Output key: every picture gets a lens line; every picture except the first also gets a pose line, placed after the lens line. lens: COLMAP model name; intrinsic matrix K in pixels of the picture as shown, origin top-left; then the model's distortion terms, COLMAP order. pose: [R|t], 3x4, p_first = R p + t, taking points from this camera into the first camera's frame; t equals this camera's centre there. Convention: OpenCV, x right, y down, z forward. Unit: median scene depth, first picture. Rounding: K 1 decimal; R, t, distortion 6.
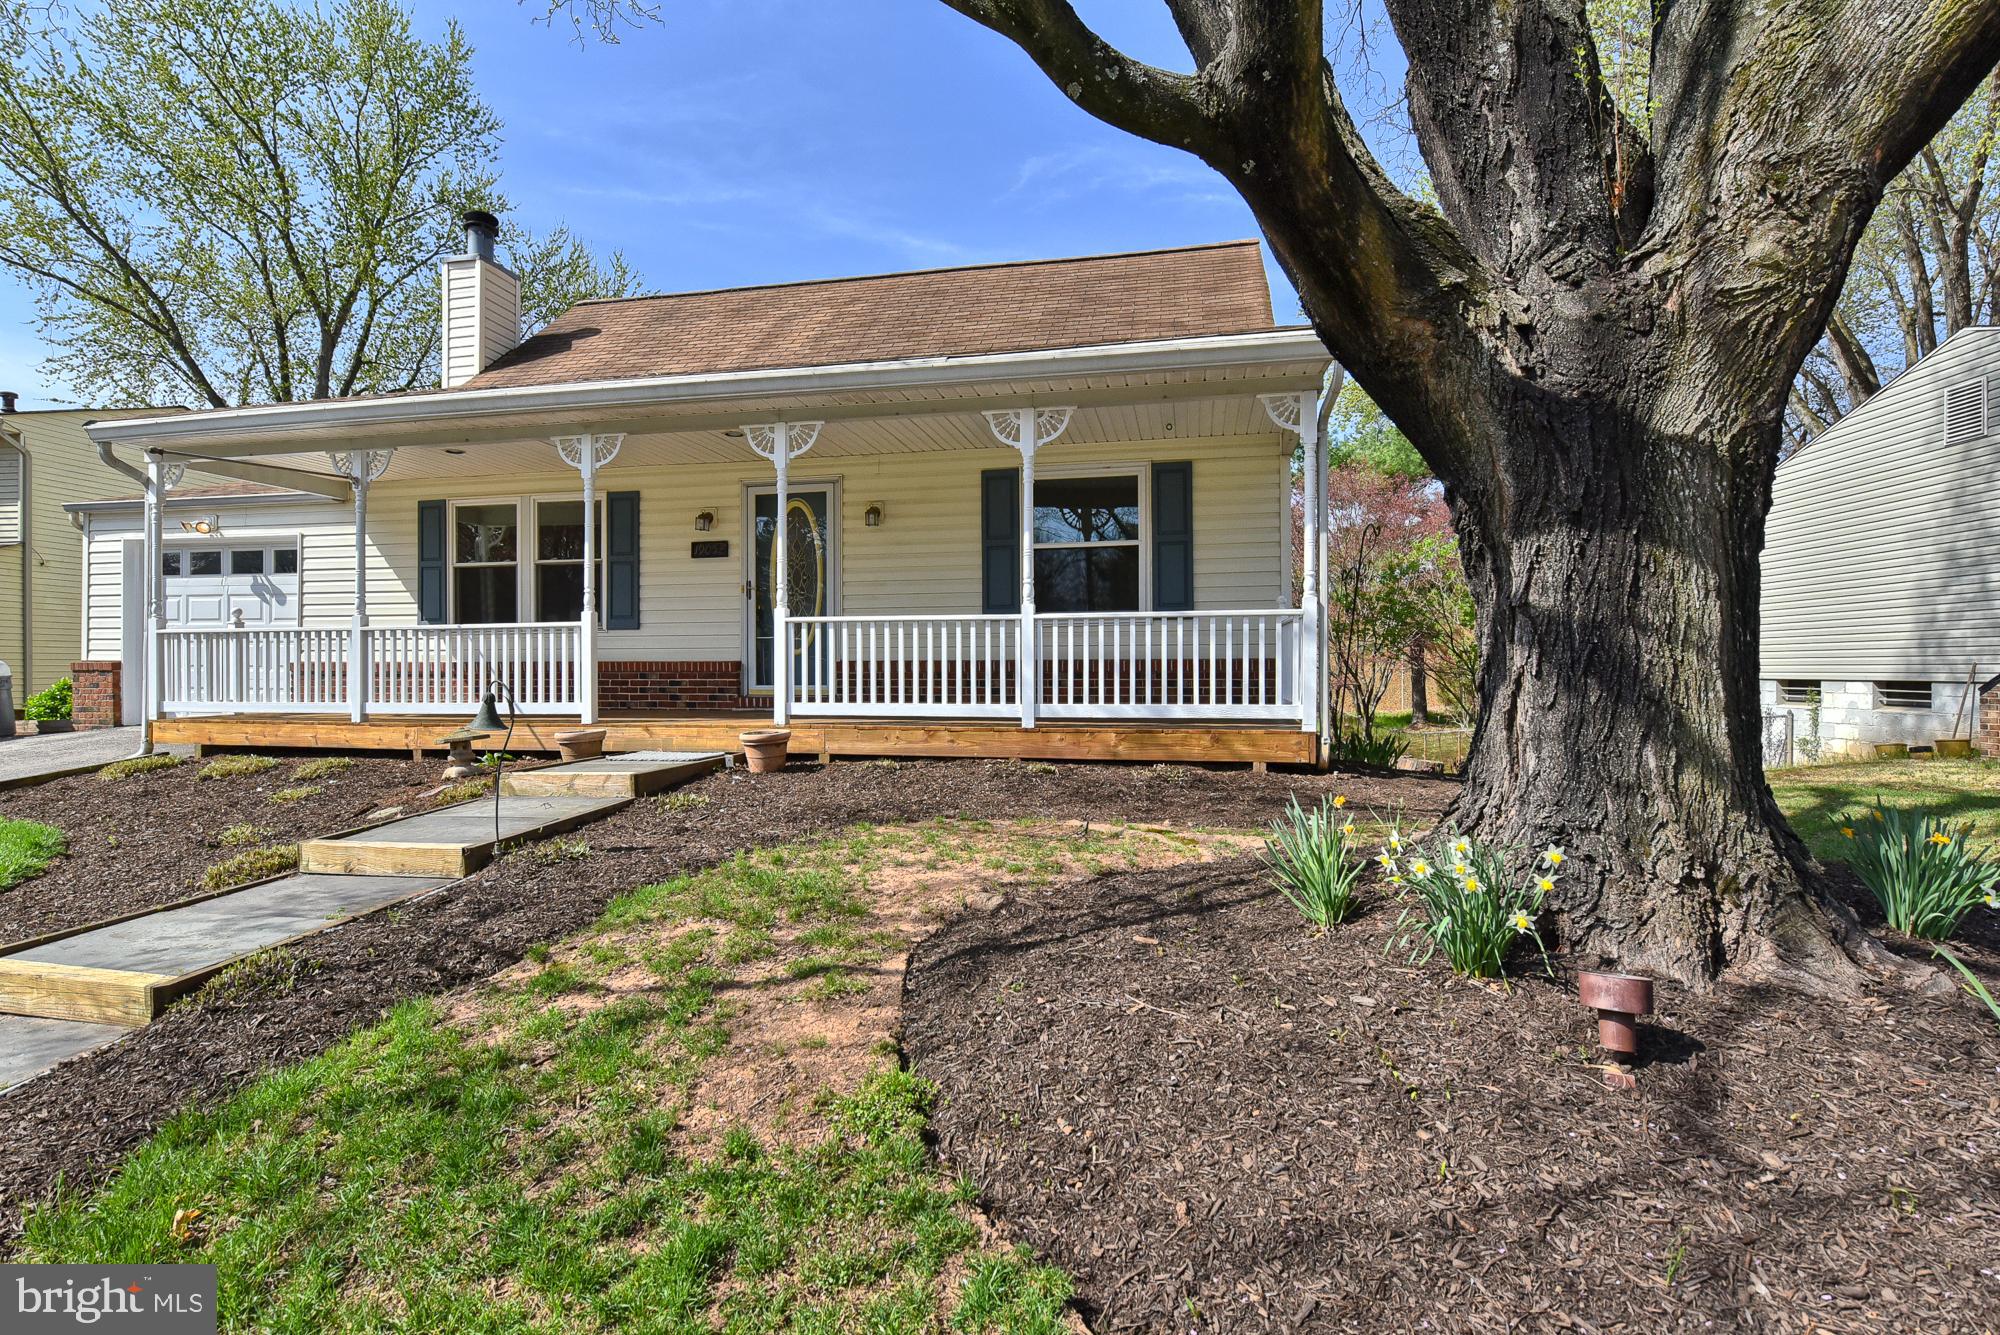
lens RADIAL K [[910.0, 0, 998.7], [0, 910.0, 667.4], [0, 0, 1]] dist [-0.009068, 0.000105]
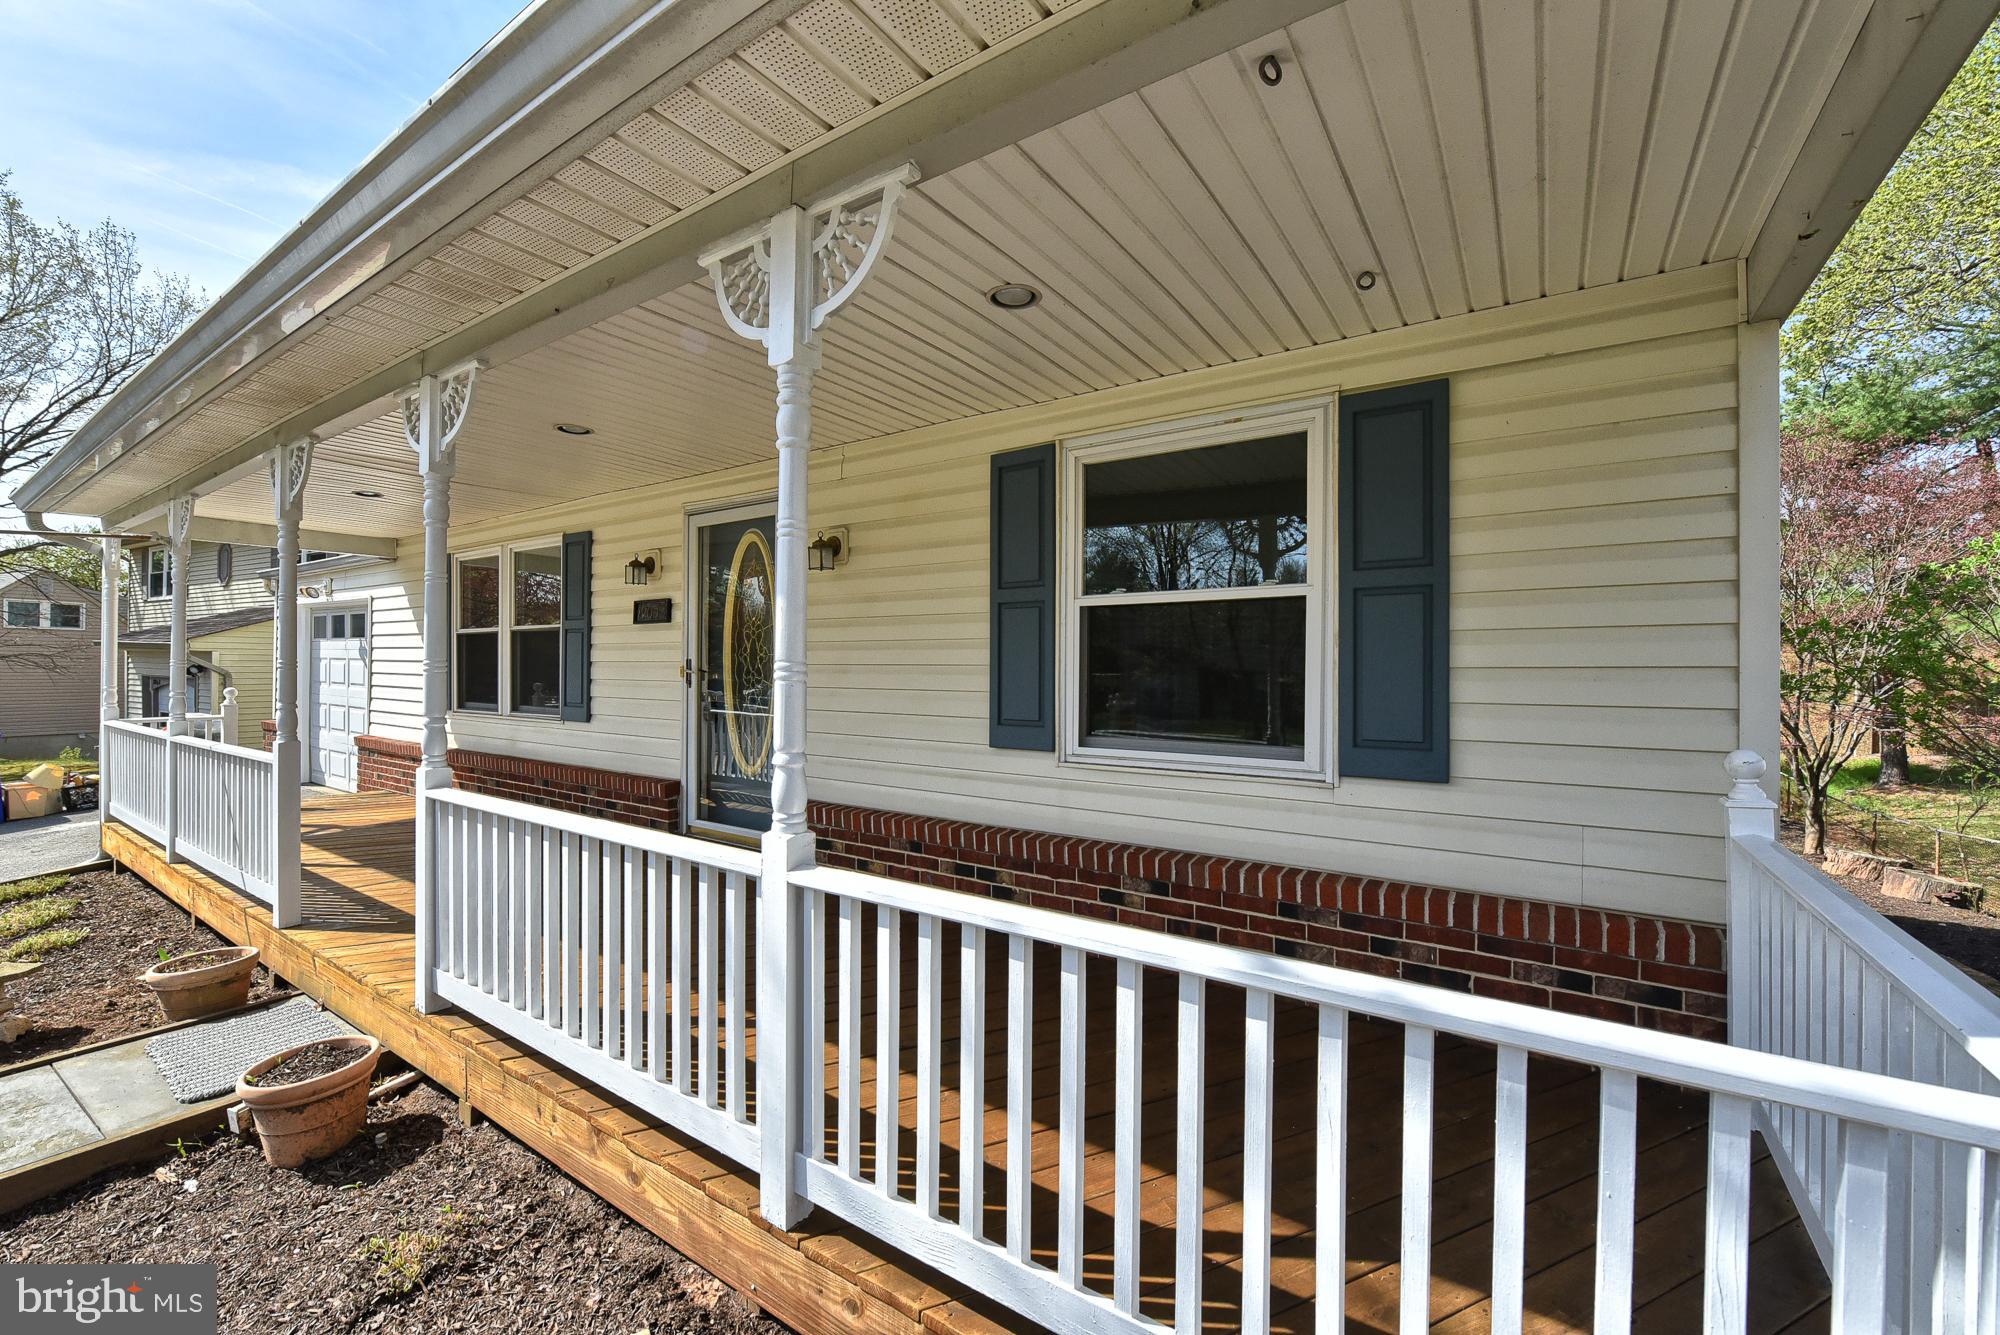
lens RADIAL K [[794.5, 0, 999.3], [0, 794.5, 669.2], [0, 0, 1]] dist [-0.008771, -0.000215]
pose [[0.924502, 0.010929, -0.381020, 0.157299], [-0.010784, 0.999939, 0.002517, -0.096814], [0.381024, 0.001782, 0.924564, 0.586554]]
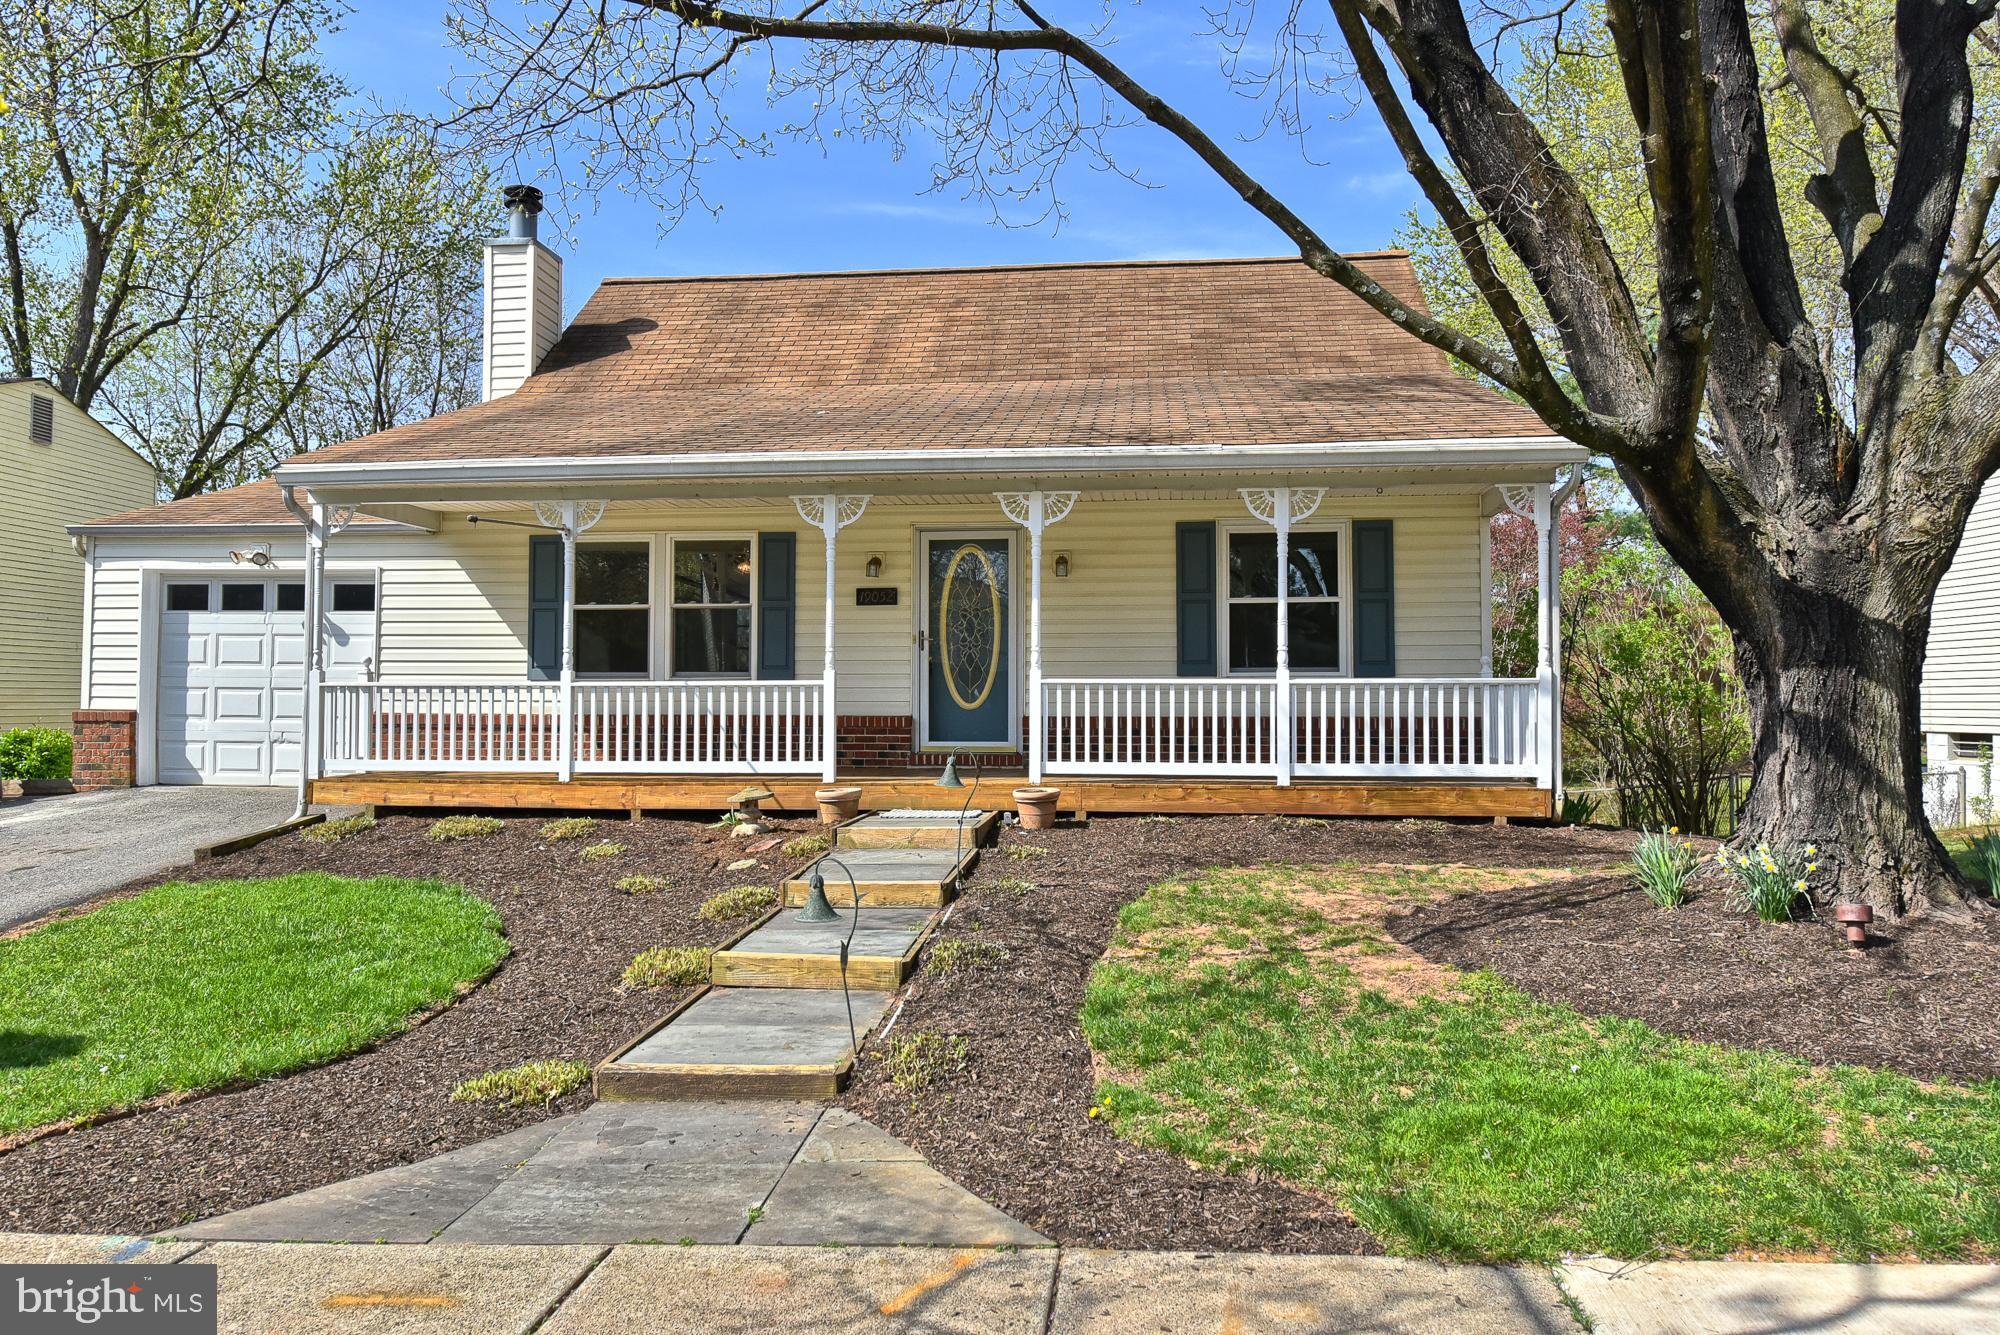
lens RADIAL K [[1330.3, 0, 998.2], [0, 1330.3, 663.9], [0, 0, 1]] dist [-0.005093, 0.001740]
pose [[0.996351, 0.006249, 0.085117, -0.329664], [-0.003950, 0.999623, -0.027155, -0.024873], [-0.085255, 0.026719, 0.996001, -0.401966]]
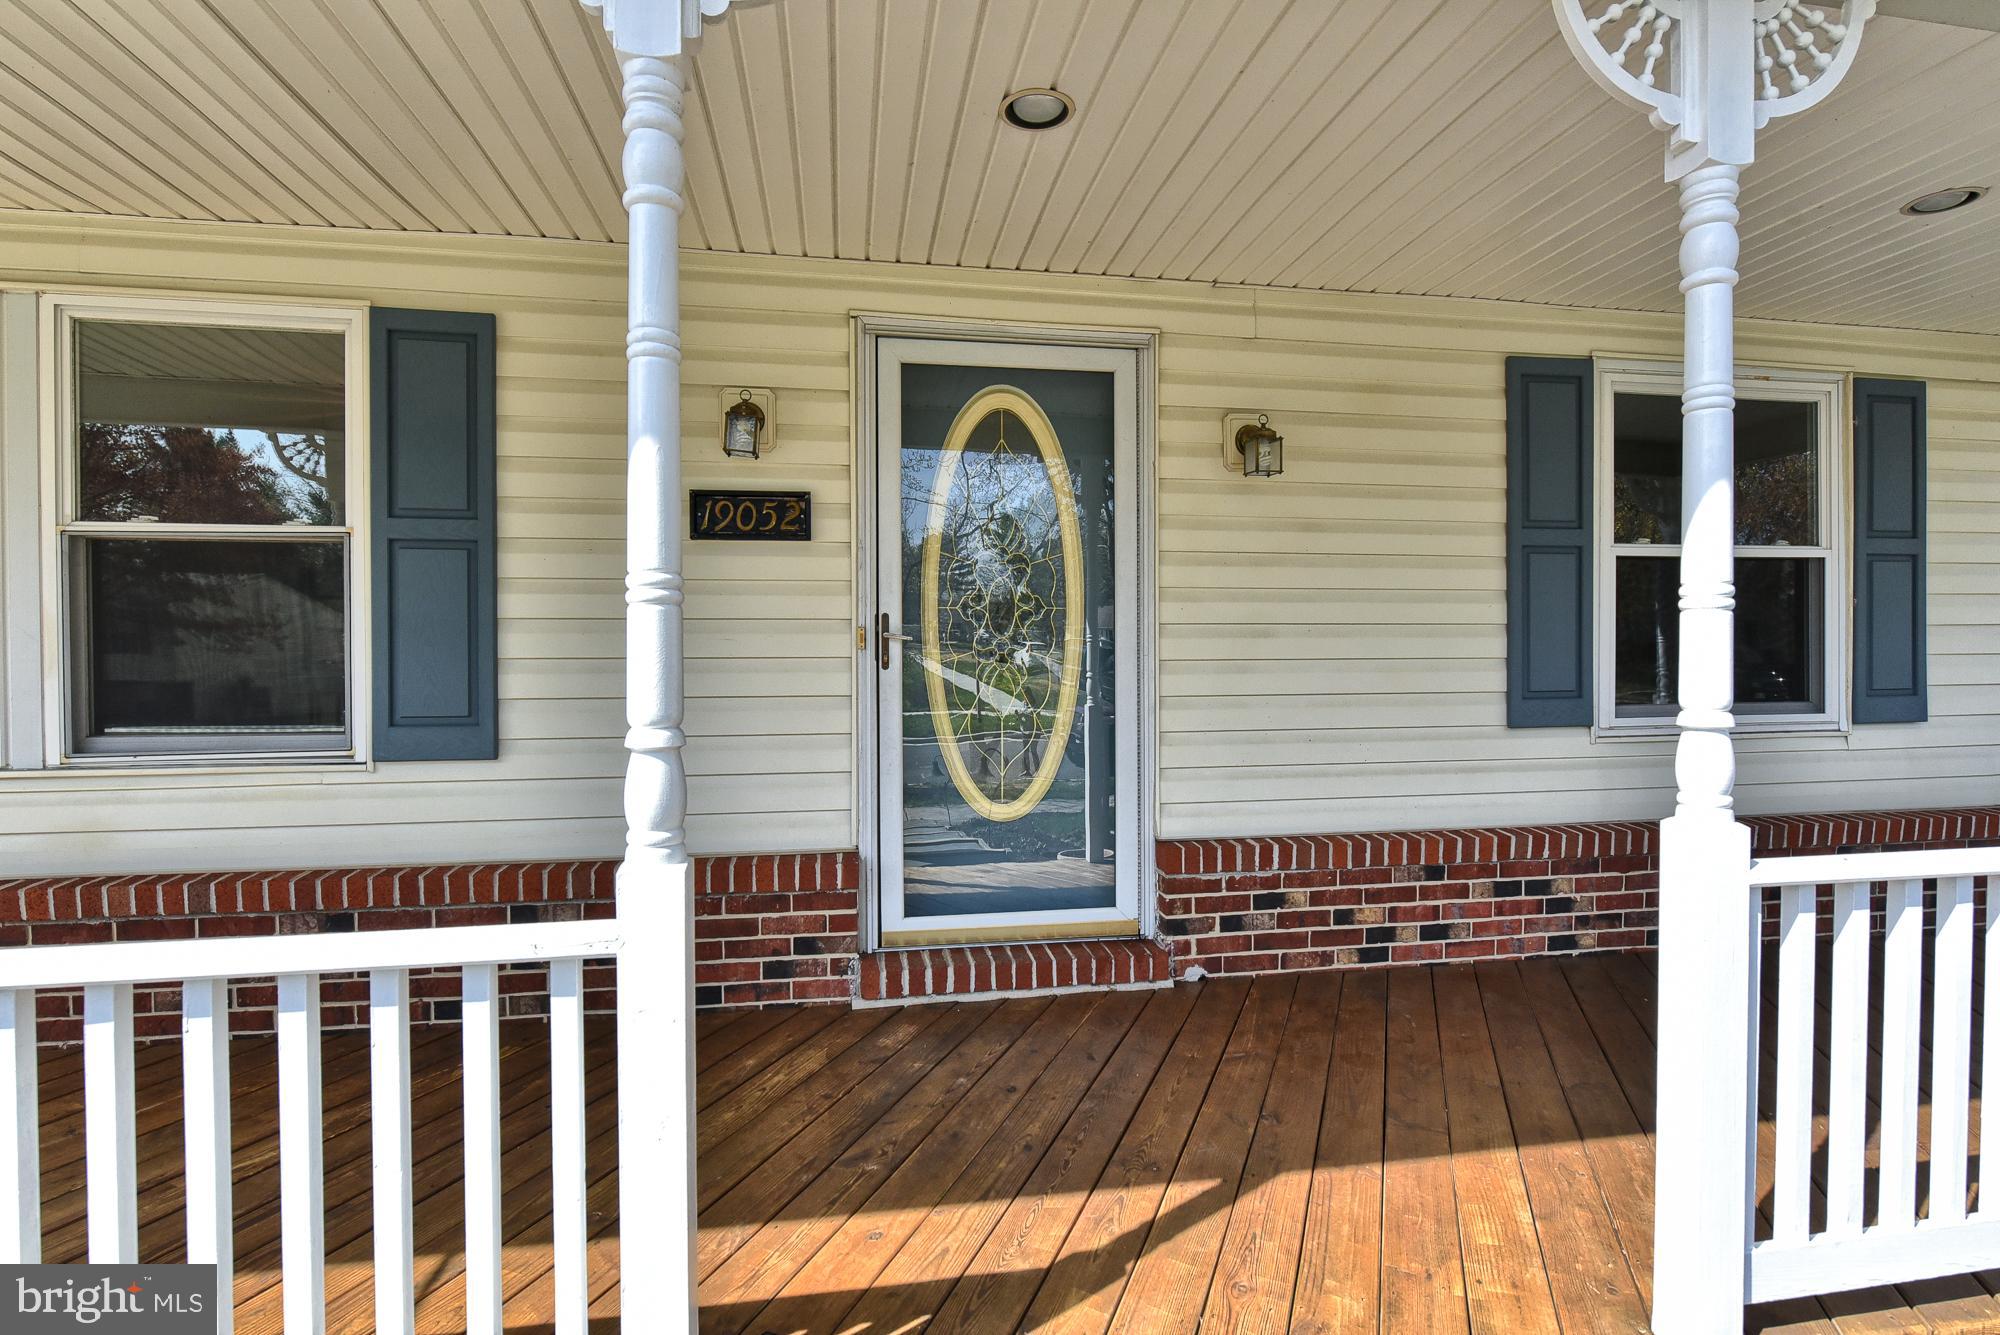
lens RADIAL K [[962.5, 0, 998.1], [0, 962.5, 669.8], [0, 0, 1]] dist [-0.008751, -0.000257]
pose [[0.932610, -0.005412, 0.360845, -0.383741], [0.001009, 0.999923, 0.012391, -0.083107], [-0.360885, -0.011192, 0.932543, 0.683707]]
